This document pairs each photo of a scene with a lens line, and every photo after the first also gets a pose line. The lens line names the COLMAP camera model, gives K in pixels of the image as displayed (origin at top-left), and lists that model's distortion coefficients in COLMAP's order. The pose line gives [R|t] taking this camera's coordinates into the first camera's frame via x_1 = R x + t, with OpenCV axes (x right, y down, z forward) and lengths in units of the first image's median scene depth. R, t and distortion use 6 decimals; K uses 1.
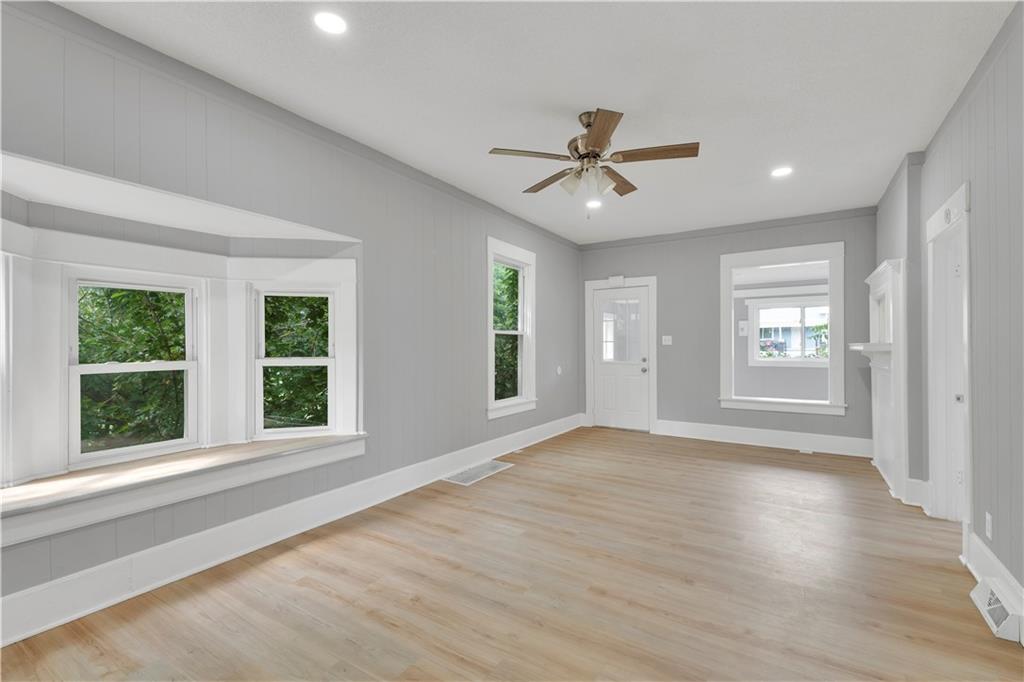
lens RADIAL K [[442.5, 0, 512.0], [0, 442.5, 341.0], [0, 0, 1]] dist [-0.000006, -0.010499]
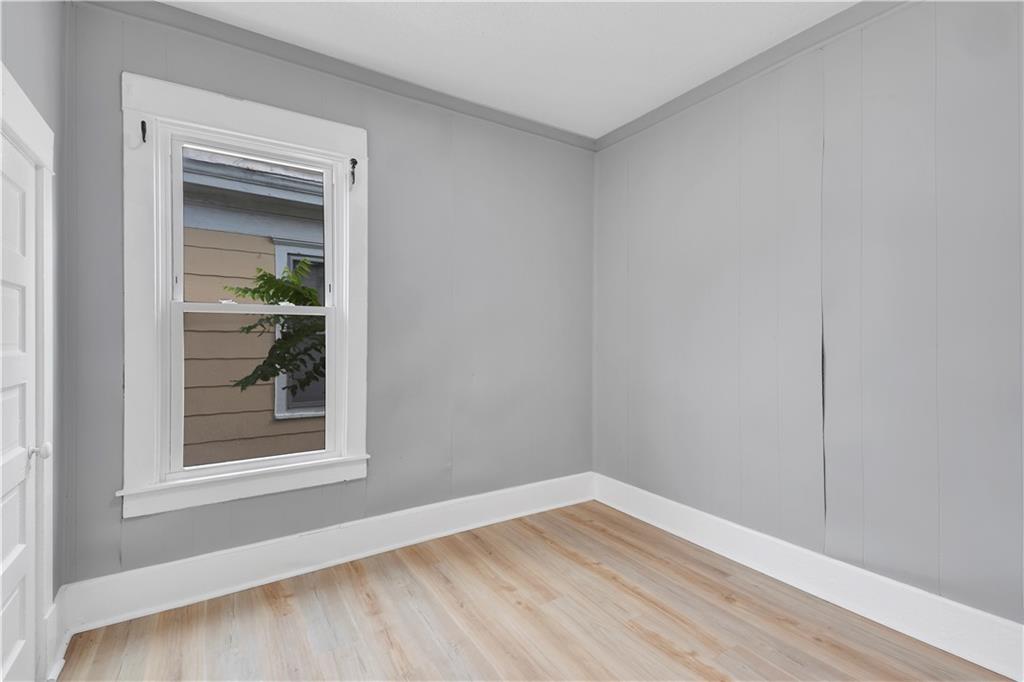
lens RADIAL K [[465.6, 0, 512.0], [0, 465.6, 341.0], [0, 0, 1]] dist [0.015145, -0.000092]
pose [[0.909065, -0.002834, -0.416645, 0.527511], [0.005899, 0.999964, 0.006068, 0.013885], [0.416613, -0.007974, 0.909049, 0.867802]]
